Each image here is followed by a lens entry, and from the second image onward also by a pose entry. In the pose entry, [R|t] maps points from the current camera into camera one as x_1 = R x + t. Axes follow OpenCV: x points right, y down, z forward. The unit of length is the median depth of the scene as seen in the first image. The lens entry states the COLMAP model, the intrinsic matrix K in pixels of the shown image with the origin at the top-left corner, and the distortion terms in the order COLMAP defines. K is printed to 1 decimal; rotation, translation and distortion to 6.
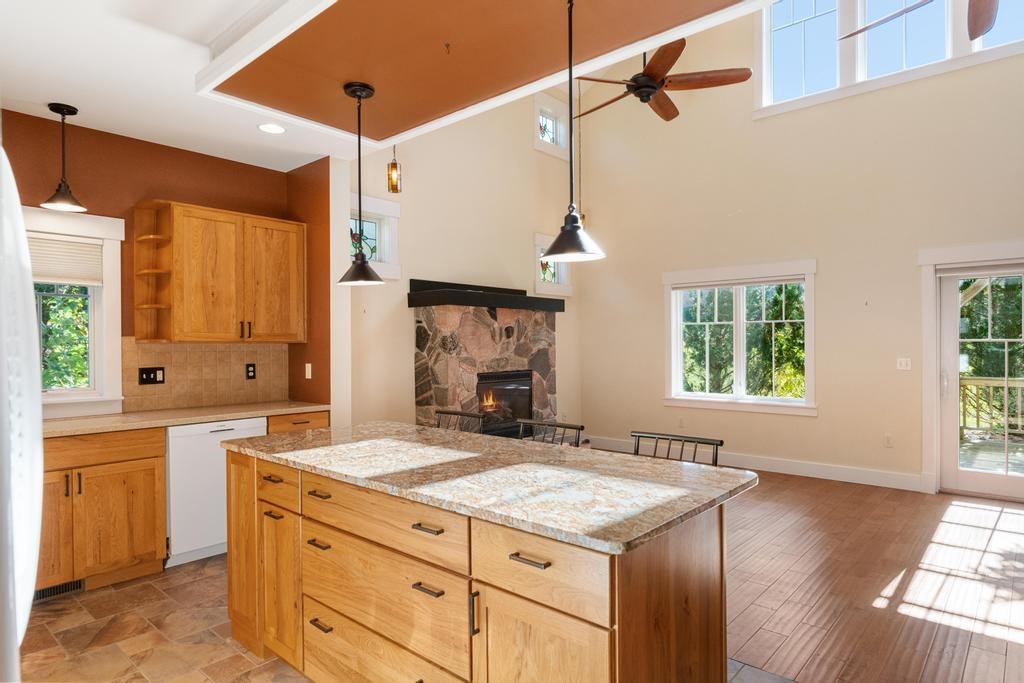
lens RADIAL K [[579.1, 0, 512.8], [0, 579.1, 360.0], [0, 0, 1]] dist [-0.000684, -0.000474]
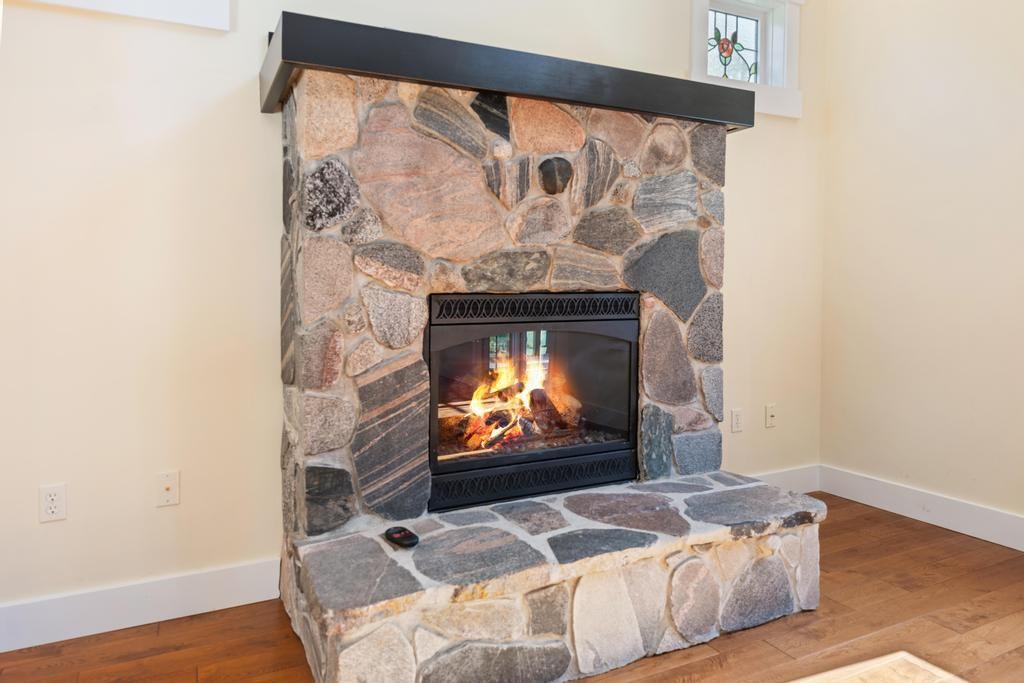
lens RADIAL K [[675.3, 0, 516.8], [0, 675.3, 303.1], [0, 0, 1]] dist [-0.007076, 0.000058]
pose [[0.929256, 0.025547, -0.368551, 0.121583], [-0.019958, 0.999621, 0.018969, 0.019521], [0.368896, -0.010272, 0.929414, 0.635488]]
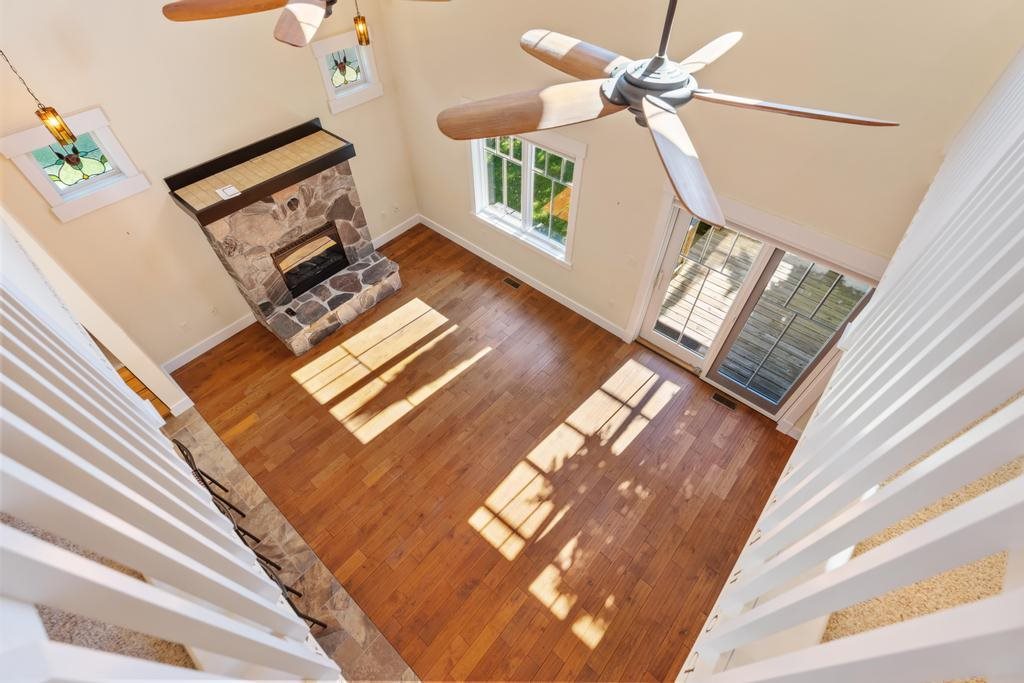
lens RADIAL K [[458.1, 0, 516.9], [0, 458.1, 345.4], [0, 0, 1]] dist [0.001418, 0.000002]
pose [[0.999633, -0.000763, 0.027085, 0.385315], [-0.020203, 0.645129, 0.763806, -0.538648], [-0.018056, -0.764073, 0.644877, 0.258769]]
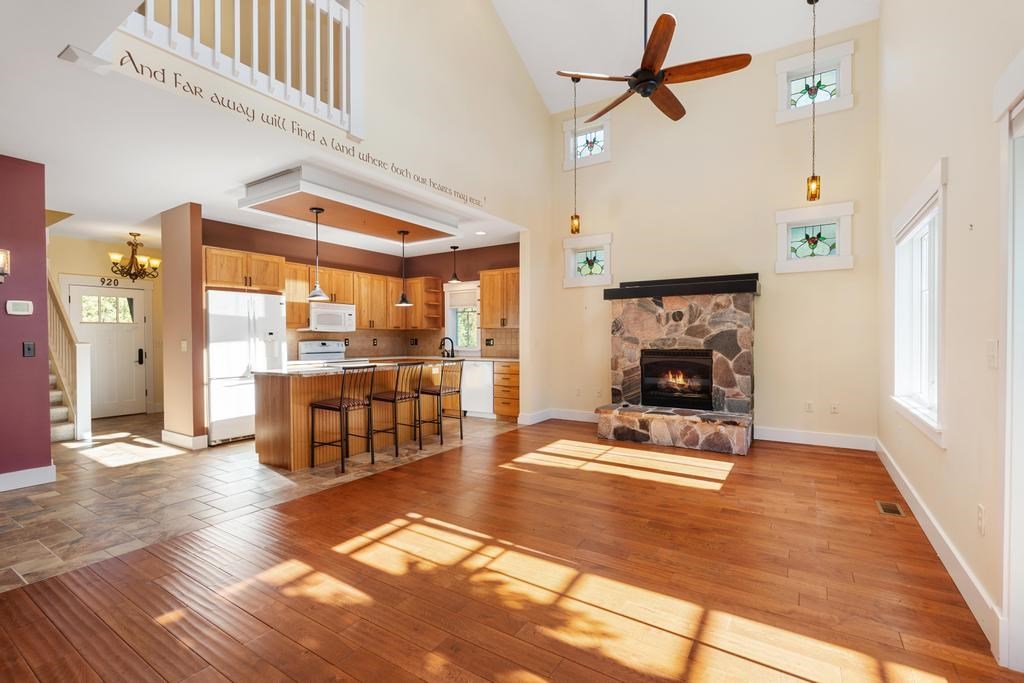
lens RADIAL K [[458.1, 0, 505.9], [0, 458.1, 338.4], [0, 0, 1]] dist [0.001418, 0.000002]
pose [[0.147337, 0.022295, -0.988835, 0.881415], [-0.006618, 0.999746, 0.021555, -0.021195], [0.989064, 0.003368, 0.147447, 0.523250]]
